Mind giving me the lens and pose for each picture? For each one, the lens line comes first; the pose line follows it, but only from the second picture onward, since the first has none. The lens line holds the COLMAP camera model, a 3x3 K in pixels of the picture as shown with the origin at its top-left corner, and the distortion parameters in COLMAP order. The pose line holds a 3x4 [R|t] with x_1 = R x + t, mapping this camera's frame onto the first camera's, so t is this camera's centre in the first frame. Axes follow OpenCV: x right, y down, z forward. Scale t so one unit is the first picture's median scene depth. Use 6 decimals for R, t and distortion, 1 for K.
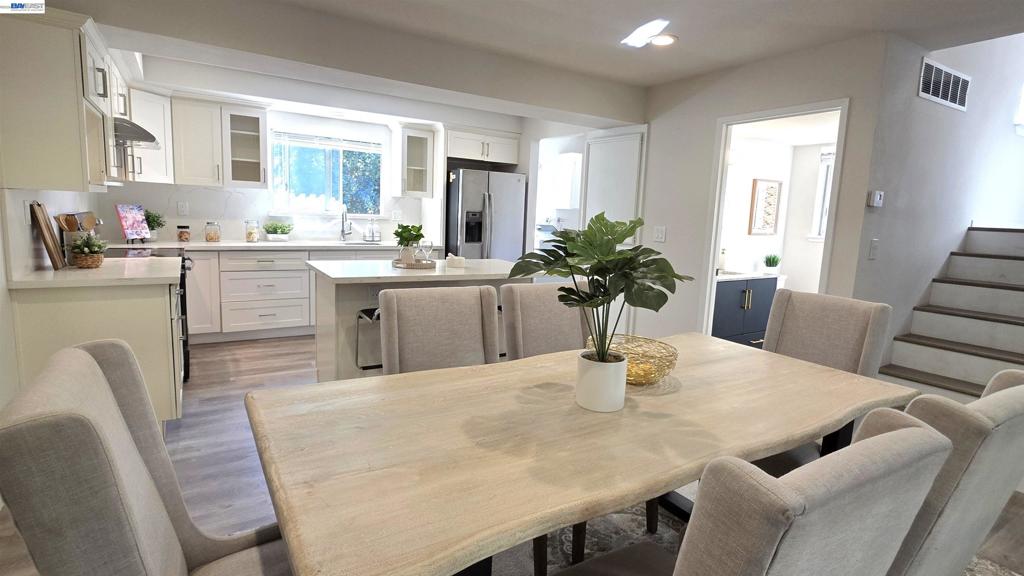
lens RADIAL K [[513.7, 0, 511.3], [0, 513.7, 282.1], [0, 0, 1]] dist [0.000518, -0.000023]
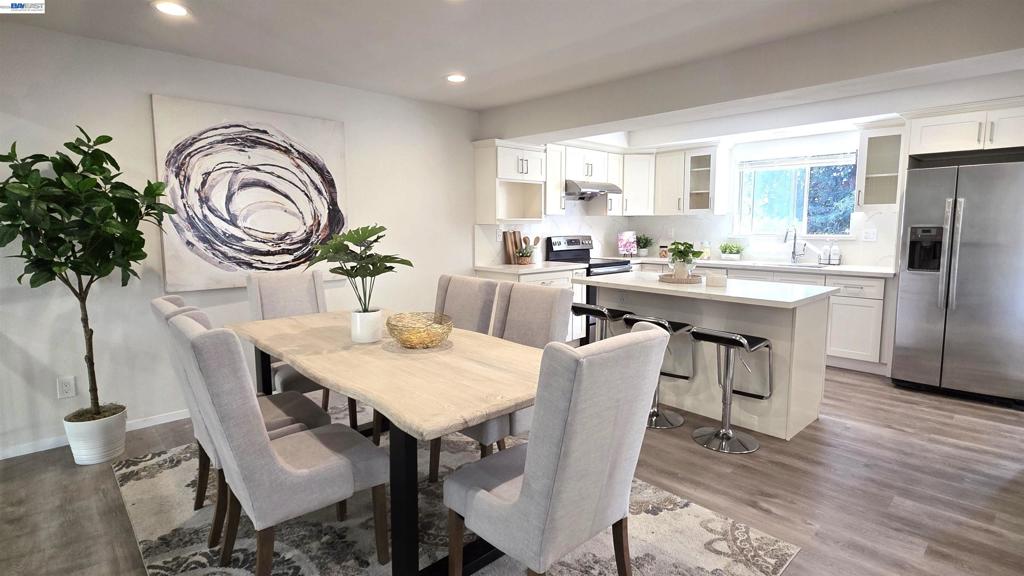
lens RADIAL K [[513.7, 0, 511.3], [0, 513.7, 282.1], [0, 0, 1]] dist [0.000518, -0.000023]
pose [[0.191299, 0.064808, -0.979390, 0.592659], [-0.123992, 0.991420, 0.041385, -0.021845], [0.973669, 0.113519, 0.197693, 0.352945]]
